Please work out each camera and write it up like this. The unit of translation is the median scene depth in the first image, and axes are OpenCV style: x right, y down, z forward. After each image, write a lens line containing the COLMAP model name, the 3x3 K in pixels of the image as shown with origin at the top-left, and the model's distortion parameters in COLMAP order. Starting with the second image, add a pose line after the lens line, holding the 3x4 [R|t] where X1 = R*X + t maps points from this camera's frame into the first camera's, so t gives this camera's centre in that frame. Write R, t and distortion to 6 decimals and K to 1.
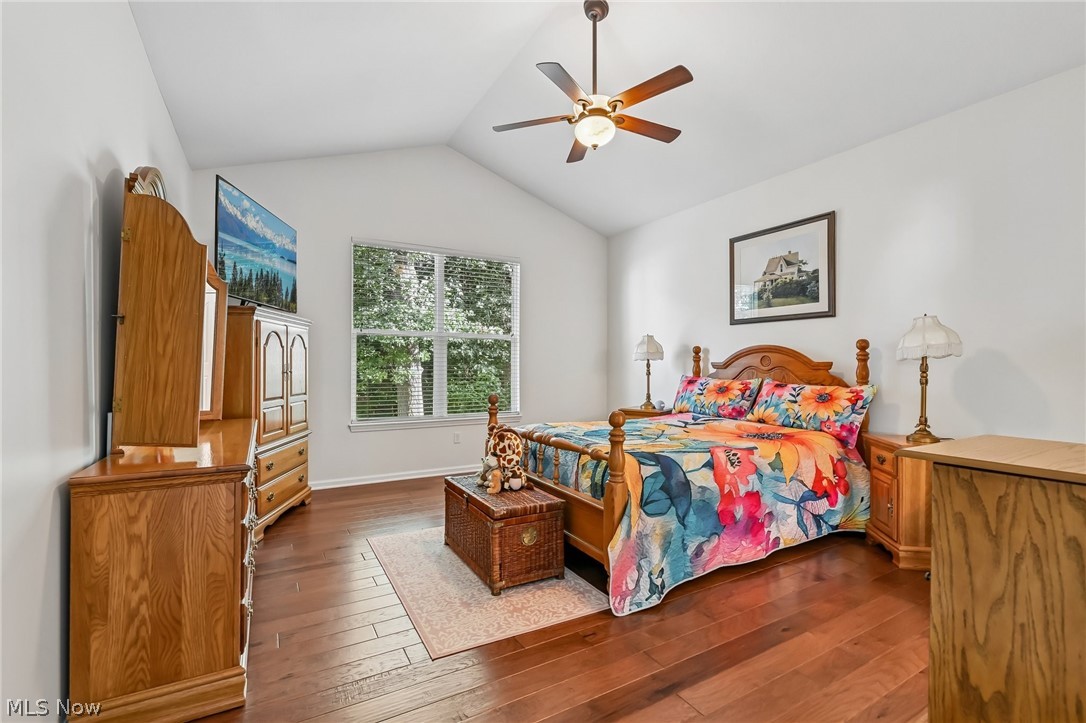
lens RADIAL K [[483.1, 0, 542.3], [0, 483.1, 360.4], [0, 0, 1]] dist [0.001456, -0.002423]
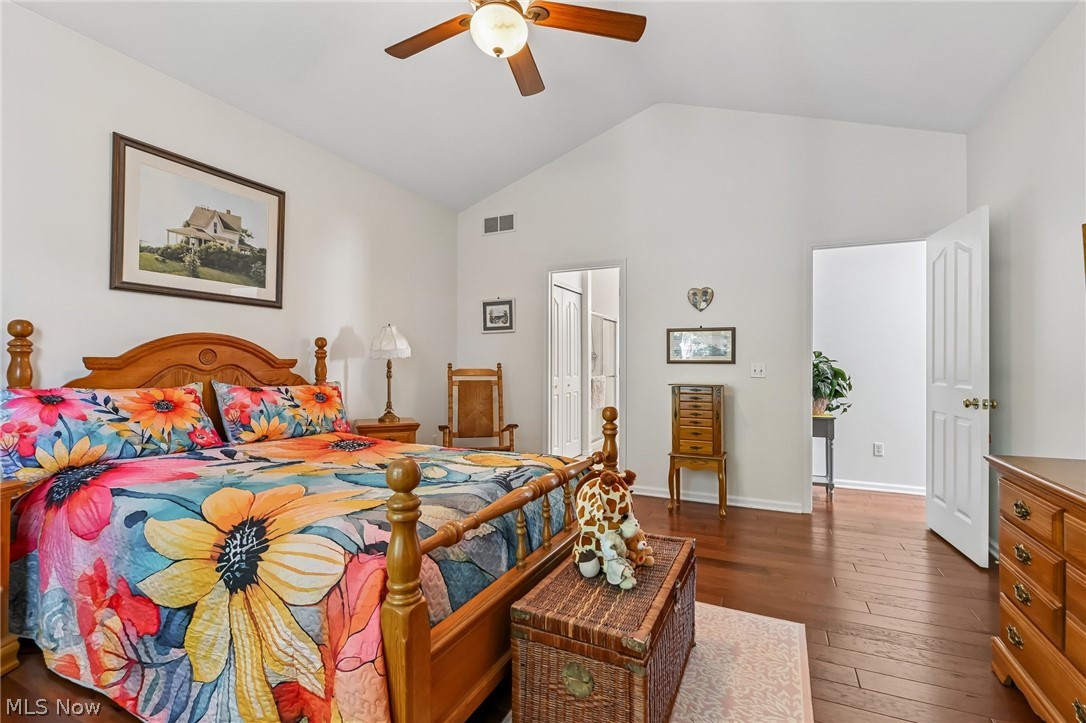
lens RADIAL K [[483.1, 0, 548.5], [0, 483.1, 358.2], [0, 0, 1]] dist [0.001456, -0.002423]
pose [[-0.571631, 0.009774, 0.820453, -0.391185], [-0.005067, 0.999868, -0.015441, 0.011893], [-0.820495, -0.012984, -0.571506, 1.042456]]
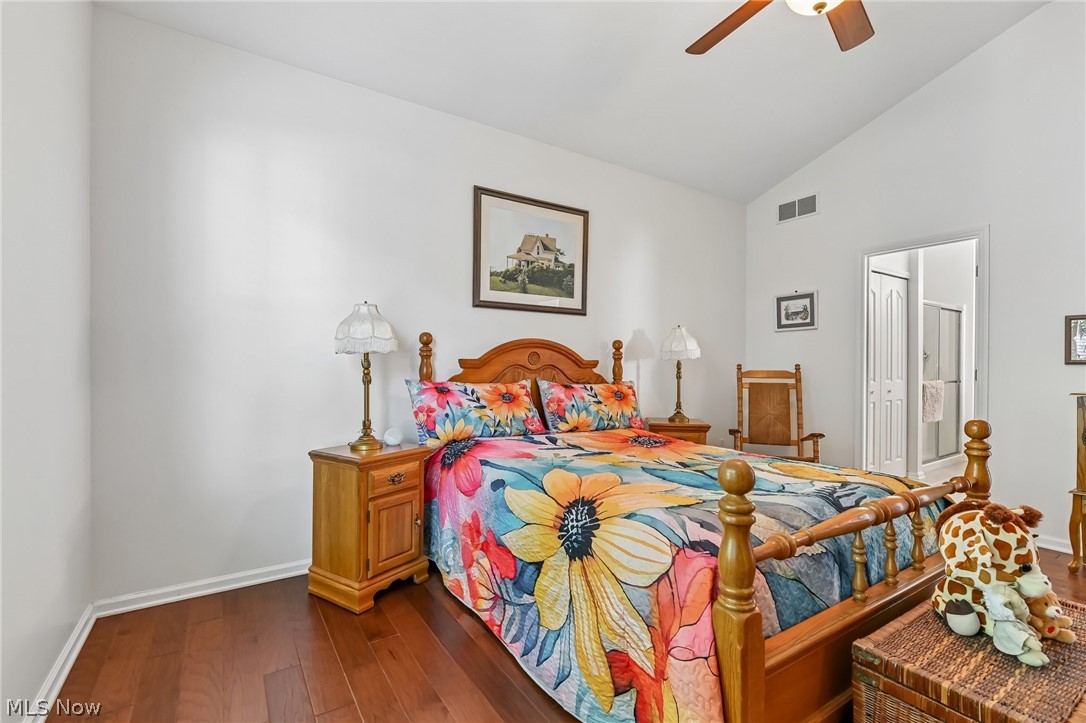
lens RADIAL K [[483.1, 0, 552.0], [0, 483.1, 366.2], [0, 0, 1]] dist [0.001456, -0.002423]
pose [[-0.061575, -0.001760, 0.998101, -0.378012], [-0.008512, 0.999963, 0.001238, 0.013954], [-0.998066, -0.008420, -0.061588, 1.068359]]
